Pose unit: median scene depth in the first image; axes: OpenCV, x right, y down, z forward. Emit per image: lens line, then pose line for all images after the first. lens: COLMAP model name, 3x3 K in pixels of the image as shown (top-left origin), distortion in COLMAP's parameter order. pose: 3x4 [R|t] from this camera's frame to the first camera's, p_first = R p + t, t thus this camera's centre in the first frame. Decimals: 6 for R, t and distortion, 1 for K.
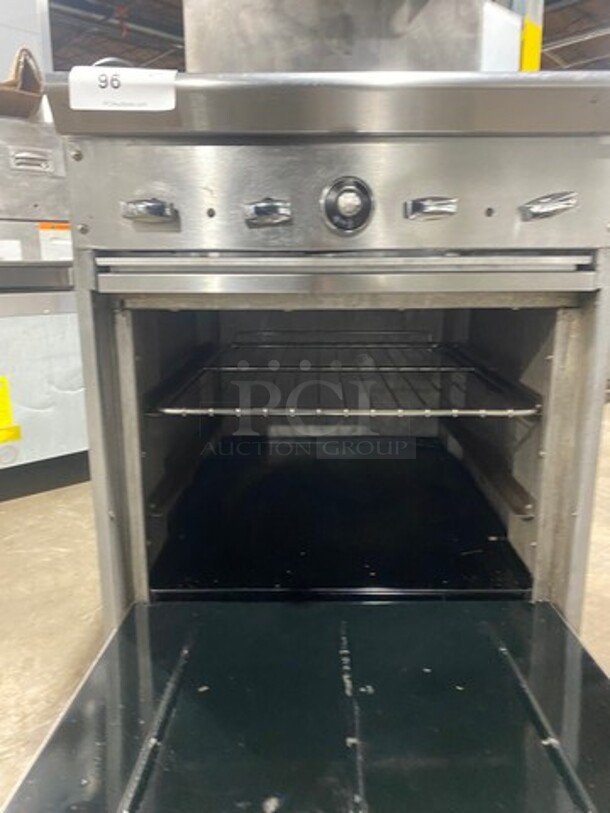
lens RADIAL K [[613.5, 0, 311.3], [0, 613.5, 399.9], [0, 0, 1]] dist [0.019007, -0.013287]
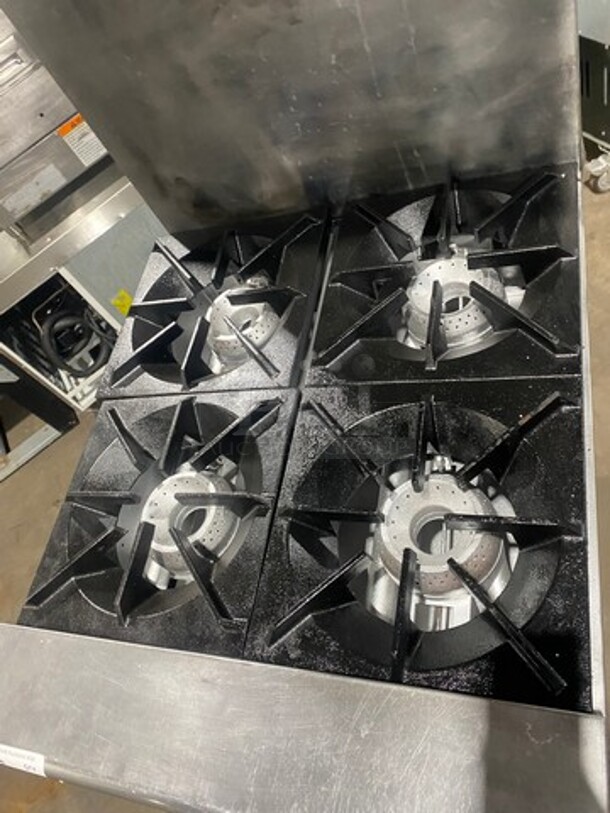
lens RADIAL K [[613.5, 0, 306.3], [0, 613.5, 408.1], [0, 0, 1]] dist [0.019007, -0.013287]
pose [[0.911725, -0.028559, -0.409806, 0.248412], [0.316521, 0.684737, 0.656468, -0.610889], [0.261862, -0.728231, 0.633332, 0.380806]]
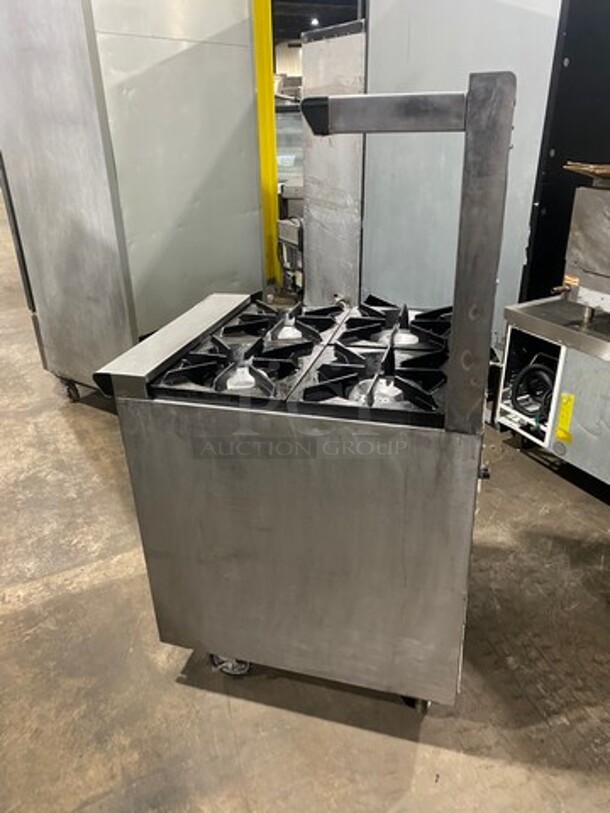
lens RADIAL K [[613.5, 0, 305.6], [0, 613.5, 401.4], [0, 0, 1]] dist [0.019007, -0.013287]
pose [[-0.271427, 0.427783, -0.862165, 0.961950], [-0.184546, 0.856041, 0.482843, -0.688852], [0.944601, 0.290166, -0.153407, 0.872497]]
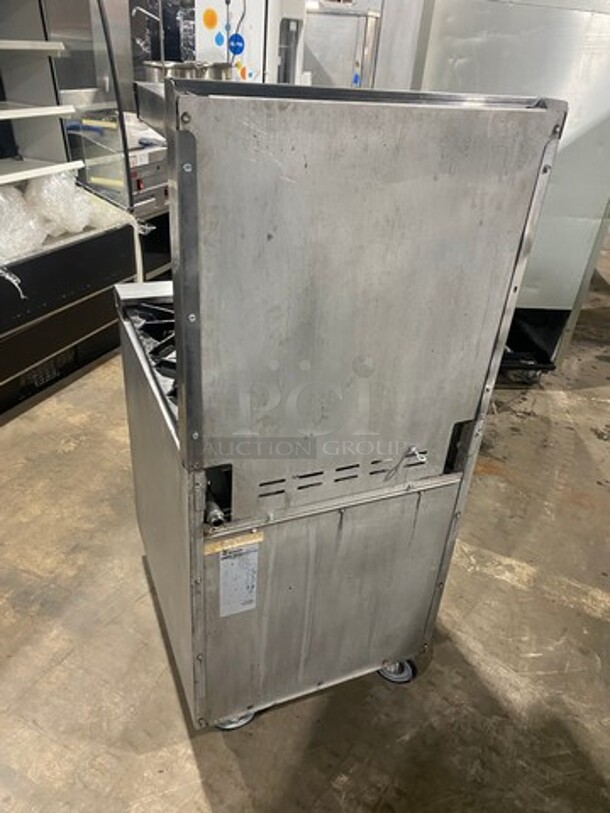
lens RADIAL K [[613.5, 0, 303.4], [0, 613.5, 410.3], [0, 0, 1]] dist [0.019007, -0.013287]
pose [[-0.917338, 0.151226, -0.368269, 0.371159], [-0.149632, 0.726245, 0.670953, -0.876312], [0.368919, 0.670596, -0.643584, 1.444442]]
